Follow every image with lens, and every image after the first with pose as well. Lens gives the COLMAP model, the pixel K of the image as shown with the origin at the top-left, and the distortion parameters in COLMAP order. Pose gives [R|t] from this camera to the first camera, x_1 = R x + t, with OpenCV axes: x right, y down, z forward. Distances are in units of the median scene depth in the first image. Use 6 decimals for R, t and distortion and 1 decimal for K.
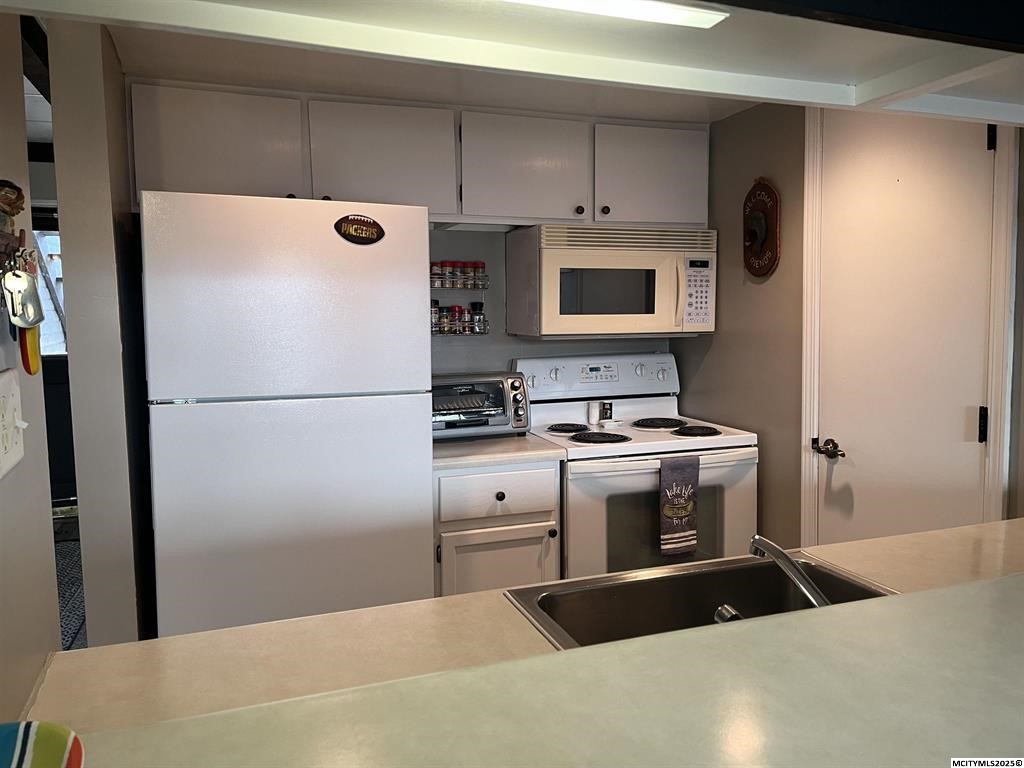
lens RADIAL K [[783.1, 0, 512.0], [0, 783.1, 384.0], [0, 0, 1]] dist [0.077378, -0.102996]
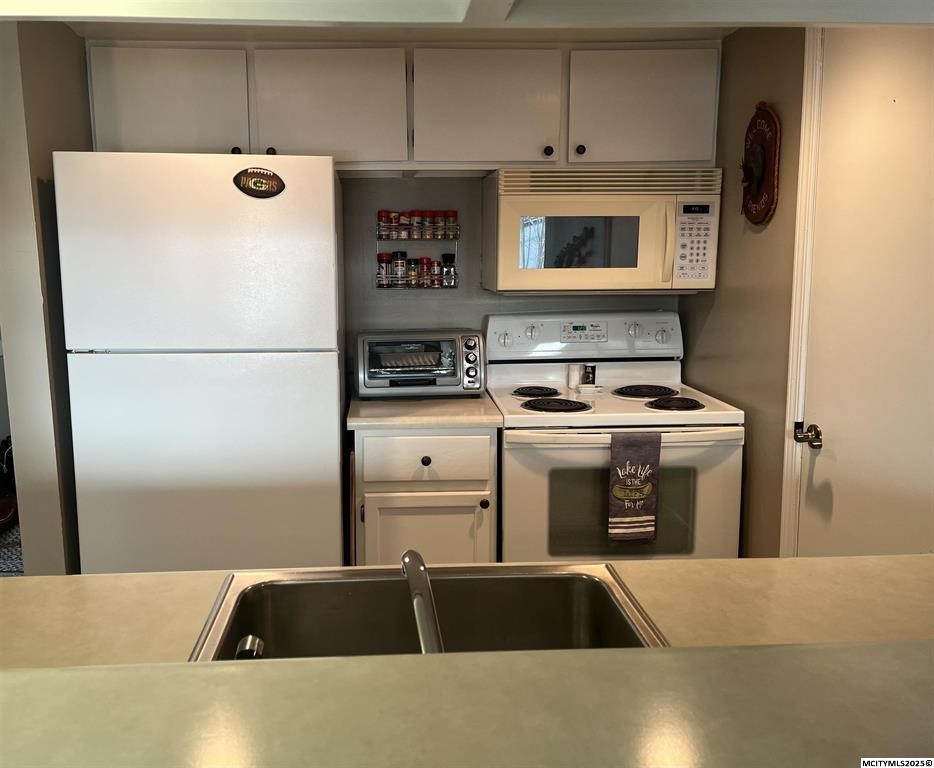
lens RADIAL K [[780.1, 0, 412.7], [0, 780.1, 382.2], [0, 0, 1]] dist [0.040966, -0.007435]
pose [[0.951590, 0.051560, -0.303014, 0.226328], [-0.030107, 0.996725, 0.075052, -0.020895], [0.305891, -0.062296, 0.950026, 0.088008]]
